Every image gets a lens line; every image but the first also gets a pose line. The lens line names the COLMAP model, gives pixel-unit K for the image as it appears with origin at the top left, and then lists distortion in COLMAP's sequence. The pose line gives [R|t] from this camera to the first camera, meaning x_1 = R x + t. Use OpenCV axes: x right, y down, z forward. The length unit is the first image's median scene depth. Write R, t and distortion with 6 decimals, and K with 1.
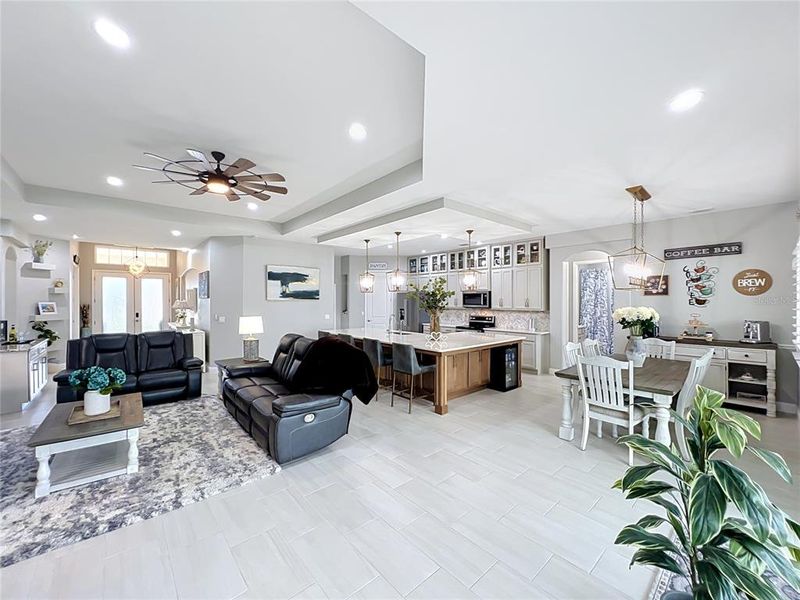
lens RADIAL K [[322.9, 0, 399.0], [0, 322.9, 301.6], [0, 0, 1]] dist [-0.003855, 0.001141]
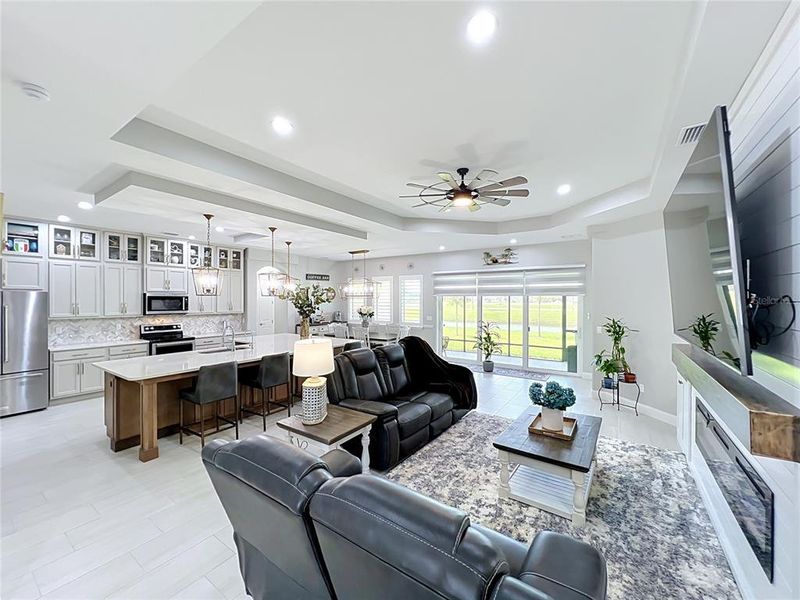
lens RADIAL K [[322.9, 0, 398.2], [0, 322.9, 299.4], [0, 0, 1]] dist [-0.003855, 0.001141]
pose [[-0.246222, -0.002375, 0.969211, -0.812086], [0.005093, 0.999980, 0.003744, -0.020912], [-0.969200, 0.005858, -0.246205, 0.776759]]
